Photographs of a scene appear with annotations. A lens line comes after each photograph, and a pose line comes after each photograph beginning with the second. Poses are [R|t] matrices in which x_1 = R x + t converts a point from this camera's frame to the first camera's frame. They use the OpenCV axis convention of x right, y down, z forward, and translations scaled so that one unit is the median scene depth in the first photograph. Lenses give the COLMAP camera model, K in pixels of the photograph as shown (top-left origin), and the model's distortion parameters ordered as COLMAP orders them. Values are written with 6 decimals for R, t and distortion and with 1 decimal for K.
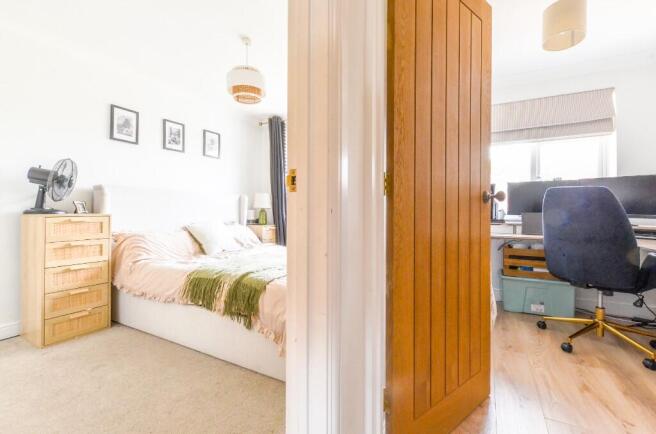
lens RADIAL K [[276.6, 0, 329.6], [0, 276.6, 207.1], [0, 0, 1]] dist [-0.002969, -0.001161]
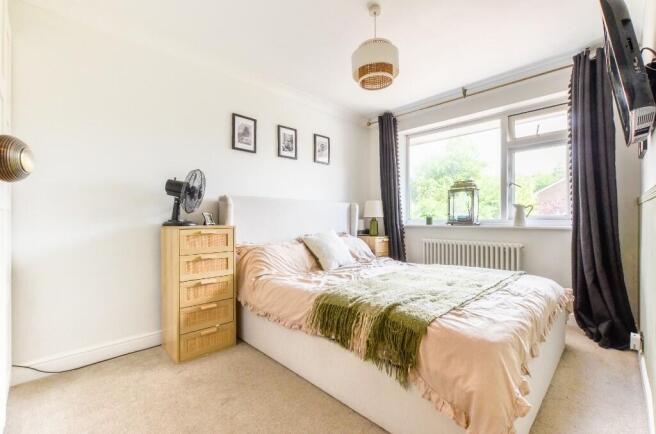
lens RADIAL K [[288.1, 0, 334.2], [0, 288.1, 215.0], [0, 0, 1]] dist [-0.002372, -0.000835]
pose [[0.949627, -0.015362, -0.313006, -0.162167], [0.014262, 0.999881, -0.005804, -0.000575], [0.313058, 0.001048, 0.949733, 0.170919]]
